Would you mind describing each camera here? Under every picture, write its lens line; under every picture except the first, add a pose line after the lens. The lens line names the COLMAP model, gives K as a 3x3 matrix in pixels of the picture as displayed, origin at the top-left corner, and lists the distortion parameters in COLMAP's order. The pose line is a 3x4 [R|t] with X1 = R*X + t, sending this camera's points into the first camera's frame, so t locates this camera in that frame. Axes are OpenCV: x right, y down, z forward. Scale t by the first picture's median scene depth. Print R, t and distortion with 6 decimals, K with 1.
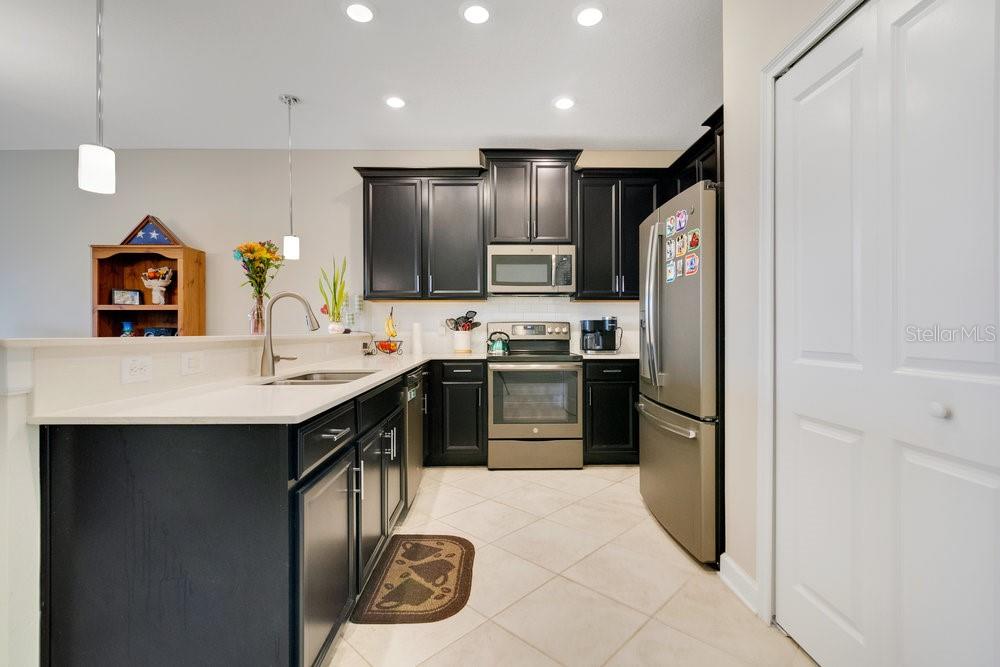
lens RADIAL K [[476.1, 0, 487.1], [0, 476.1, 331.0], [0, 0, 1]] dist [0.017427, -0.003733]
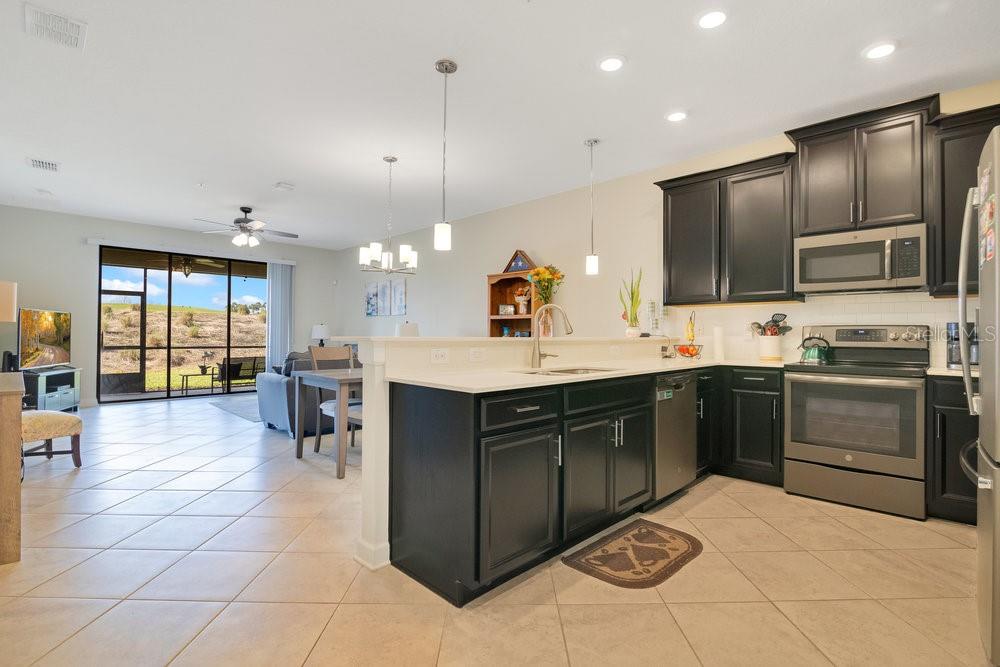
lens RADIAL K [[476.1, 0, 500.9], [0, 476.1, 334.7], [0, 0, 1]] dist [0.017427, -0.003733]
pose [[0.713437, 0.007575, -0.700679, 0.240515], [-0.007675, 0.999966, 0.002996, -0.001099], [0.700678, 0.003241, 0.713470, -0.012082]]
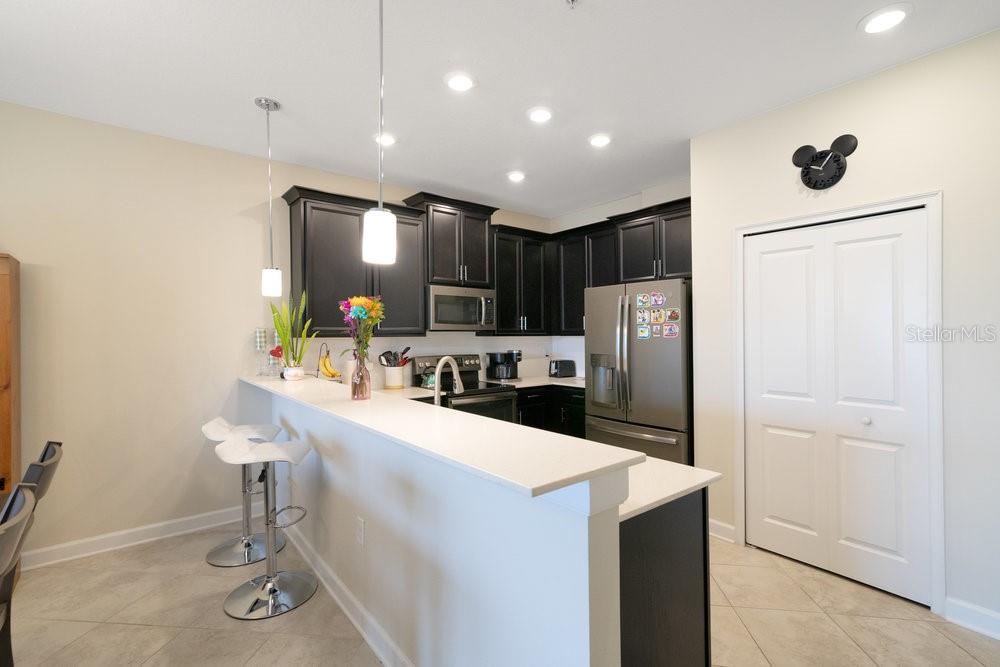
lens RADIAL K [[480.4, 0, 496.0], [0, 480.4, 329.4], [0, 0, 1]] dist [-0.000316, 0.003979]
pose [[0.774276, 0.004975, 0.632829, -0.563807], [-0.000164, 0.999971, -0.007660, -0.075969], [-0.632849, 0.005827, 0.774254, 0.095449]]
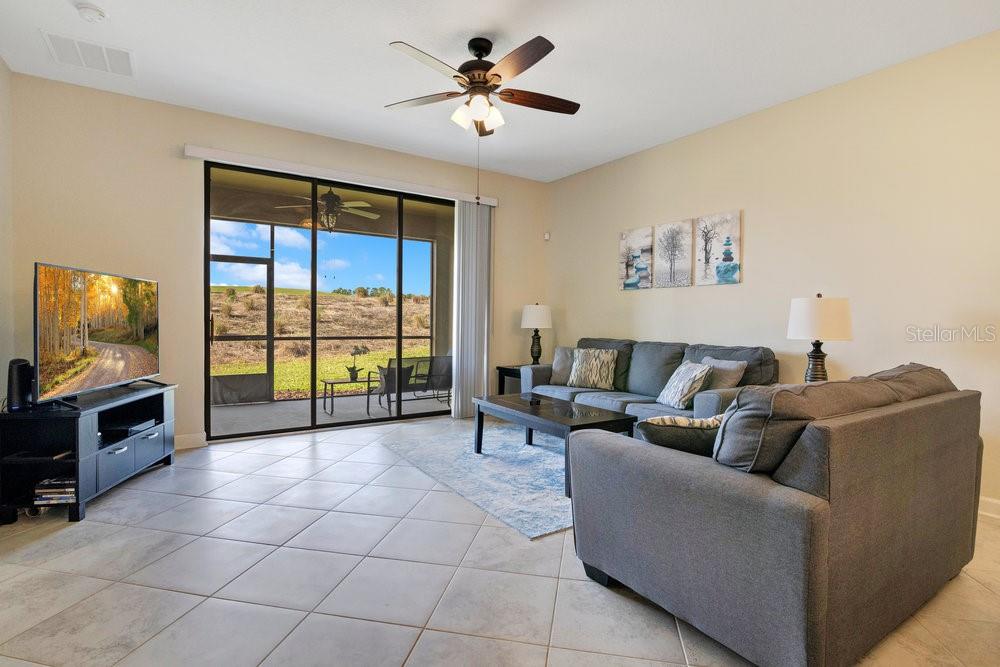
lens RADIAL K [[480.4, 0, 507.3], [0, 480.4, 334.8], [0, 0, 1]] dist [-0.000316, 0.003979]
pose [[0.584669, 0.036401, -0.810455, -0.916867], [-0.009948, 0.999239, 0.037703, -0.000474], [0.811211, -0.013981, 0.584587, 0.142104]]
